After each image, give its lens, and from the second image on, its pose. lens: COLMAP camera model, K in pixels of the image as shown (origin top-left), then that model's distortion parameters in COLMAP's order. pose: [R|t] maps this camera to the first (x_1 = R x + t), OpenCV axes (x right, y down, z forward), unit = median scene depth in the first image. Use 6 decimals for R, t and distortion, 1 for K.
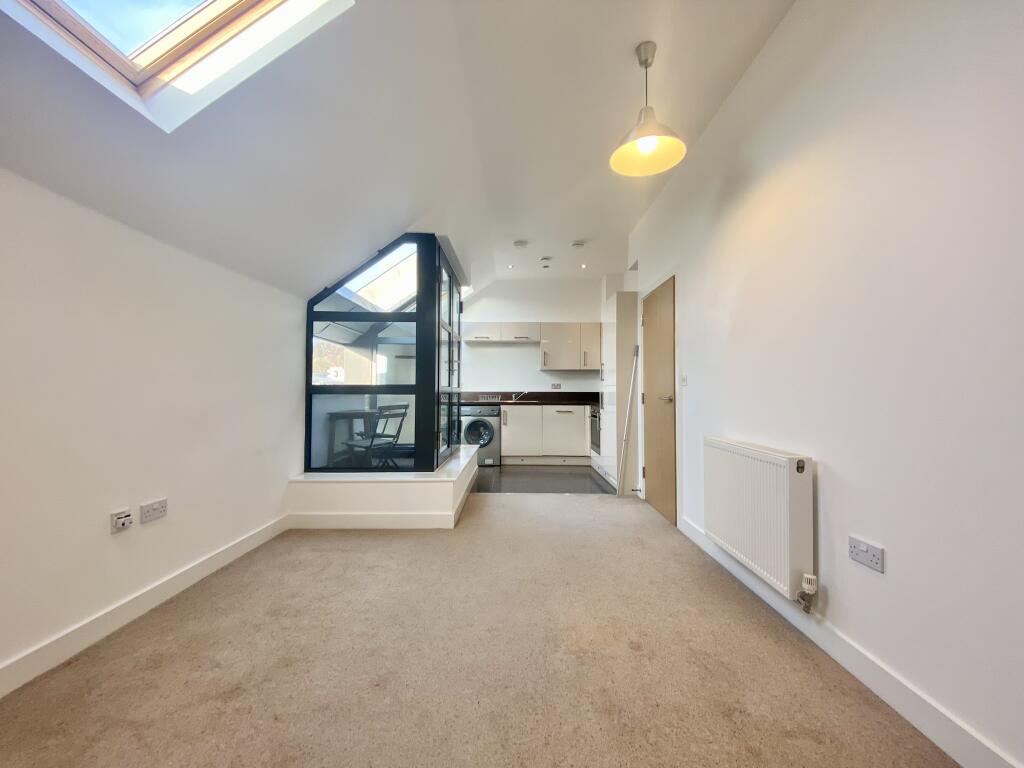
lens RADIAL K [[414.8, 0, 508.7], [0, 414.8, 383.1], [0, 0, 1]] dist [0.031279, -0.026589]
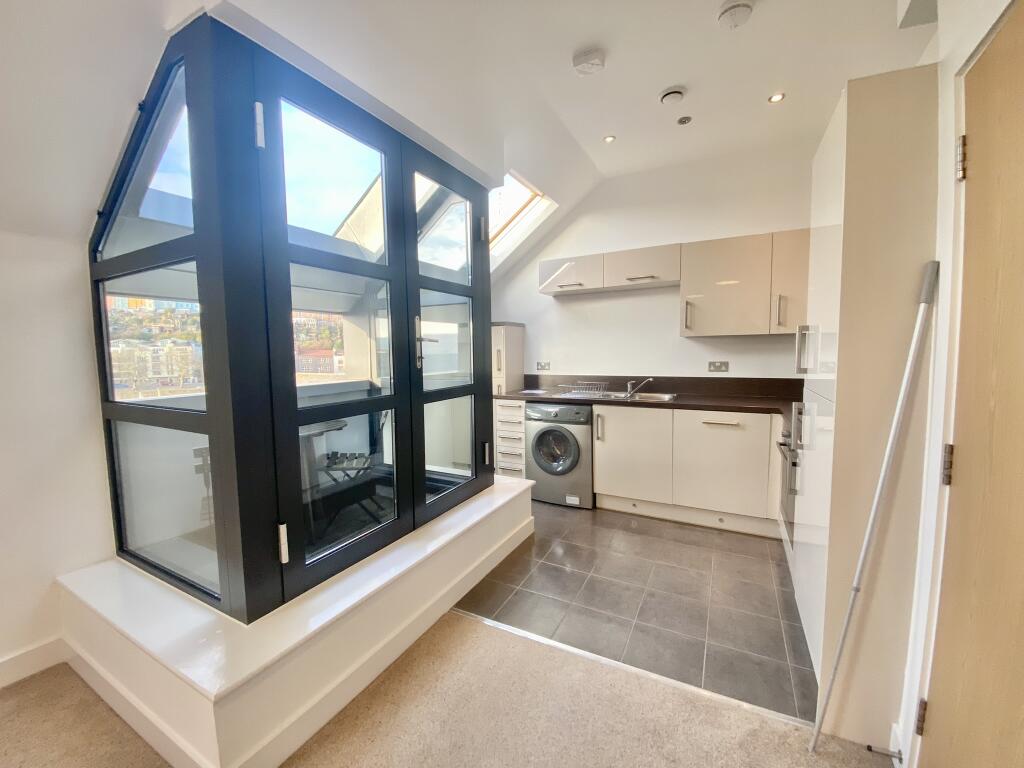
lens RADIAL K [[414.8, 0, 508.7], [0, 414.8, 383.1], [0, 0, 1]] dist [0.031279, -0.026589]
pose [[0.884758, 0.020981, -0.465578, 0.139710], [0.028525, 0.994675, 0.099030, -0.034618], [0.465177, -0.100898, 0.879449, 0.455836]]
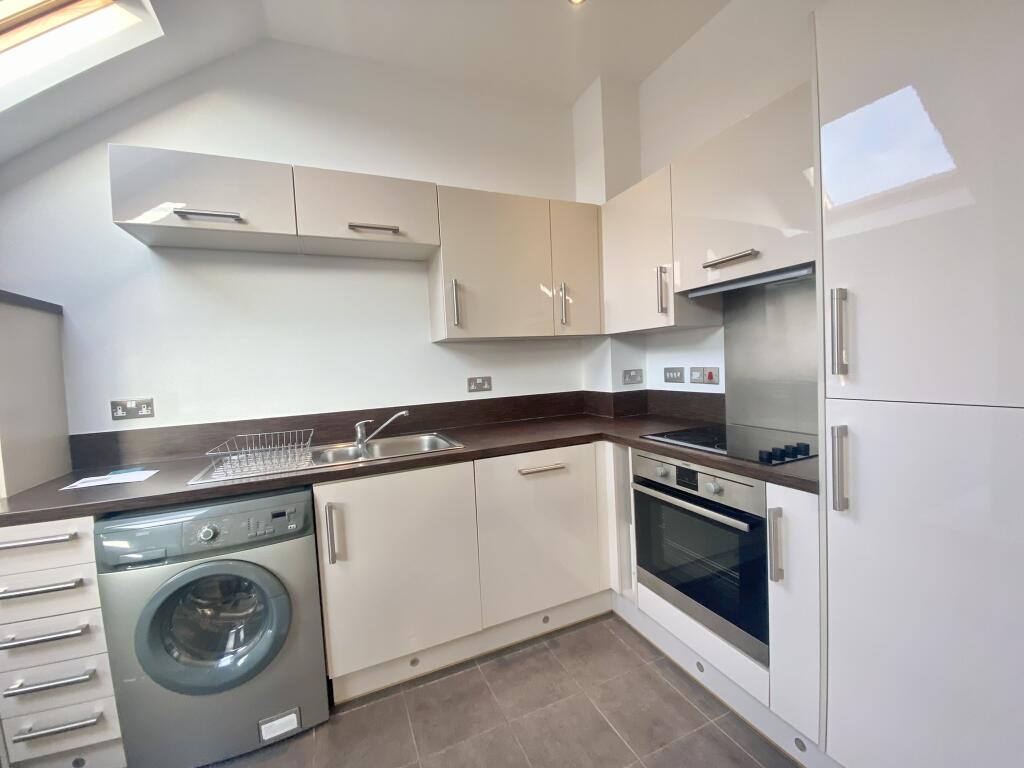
lens RADIAL K [[414.8, 0, 508.7], [0, 414.8, 383.1], [0, 0, 1]] dist [0.031279, -0.026589]
pose [[0.913848, -0.067501, 0.400406, -0.009091], [0.041858, 0.996493, 0.072457, -0.020588], [-0.403893, -0.049455, 0.913469, 0.726372]]
